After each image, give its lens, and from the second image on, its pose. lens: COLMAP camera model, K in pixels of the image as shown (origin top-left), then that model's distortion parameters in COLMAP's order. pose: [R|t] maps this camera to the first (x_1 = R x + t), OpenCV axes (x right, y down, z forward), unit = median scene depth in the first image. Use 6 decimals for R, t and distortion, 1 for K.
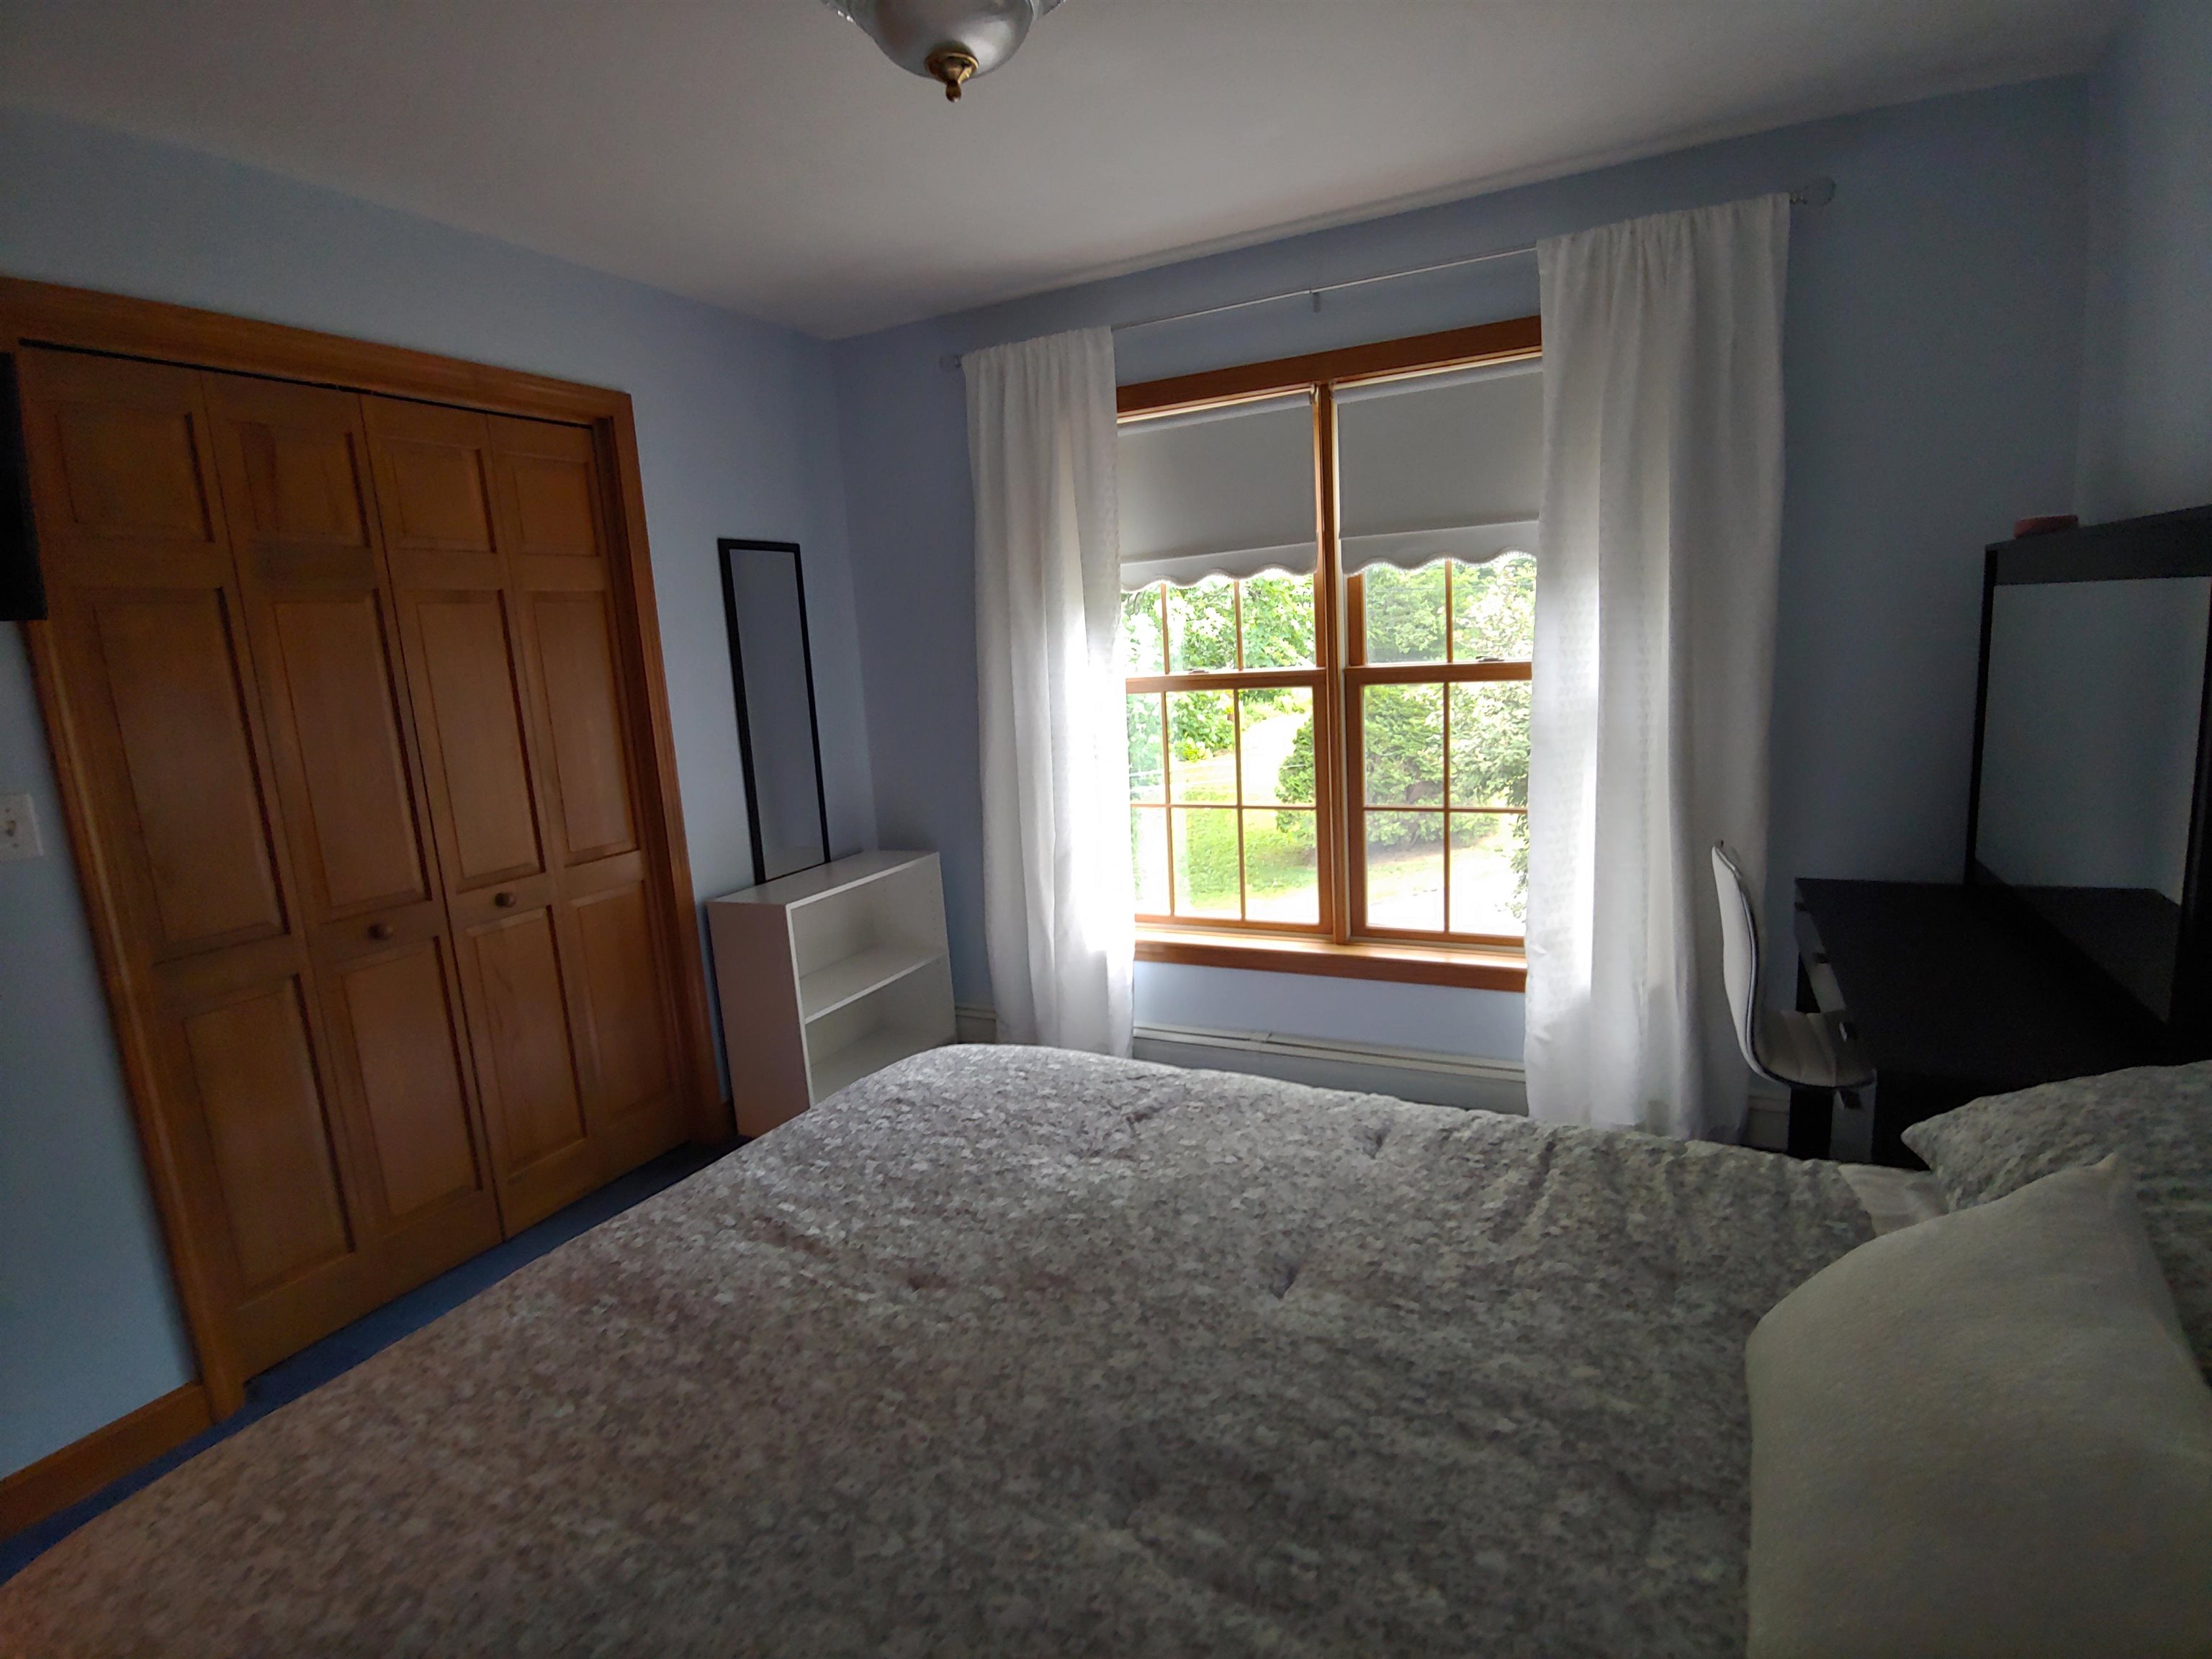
lens RADIAL K [[1126.0, 0, 1102.5], [0, 1126.0, 838.2], [0, 0, 1]] dist [-0.020703, 0.003244]
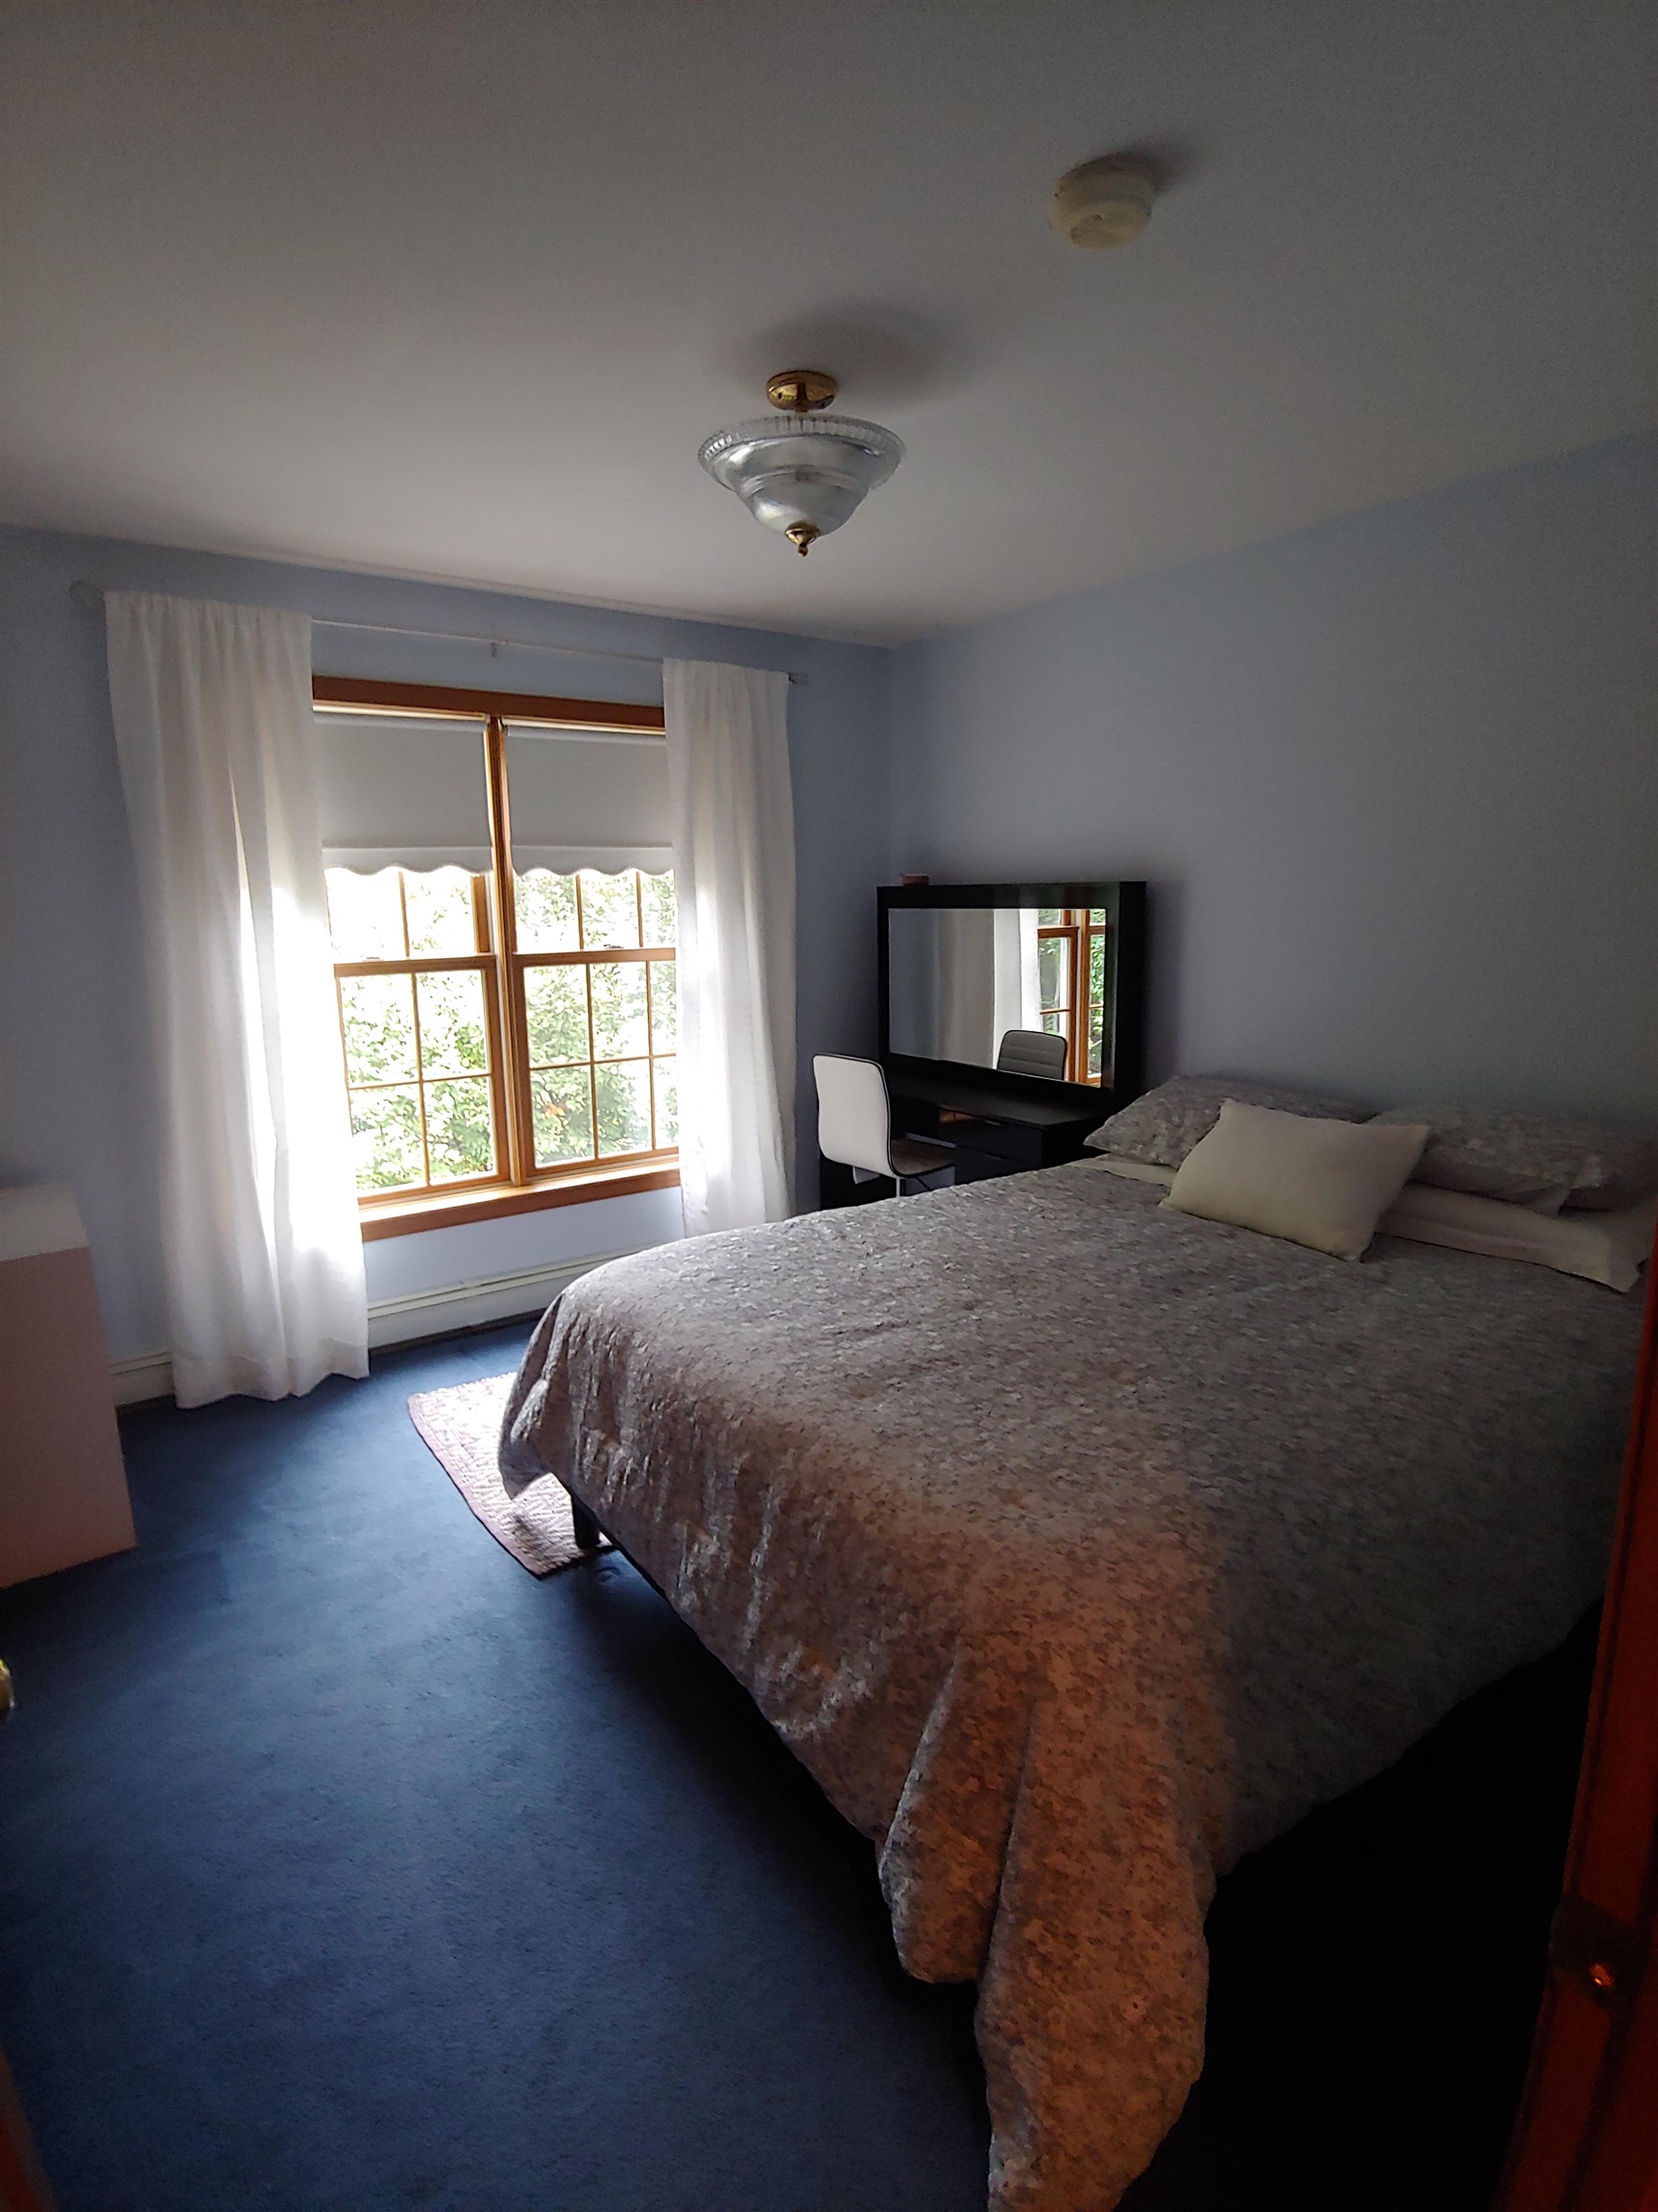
lens RADIAL K [[1126.0, 0, 830.0], [0, 1126.0, 1101.7], [0, 0, 1]] dist [-0.020703, 0.003244]
pose [[0.455542, -0.107730, 0.883672, -0.890312], [0.144710, 0.988409, 0.045899, -0.001736], [-0.878374, 0.106967, 0.465852, 0.205312]]
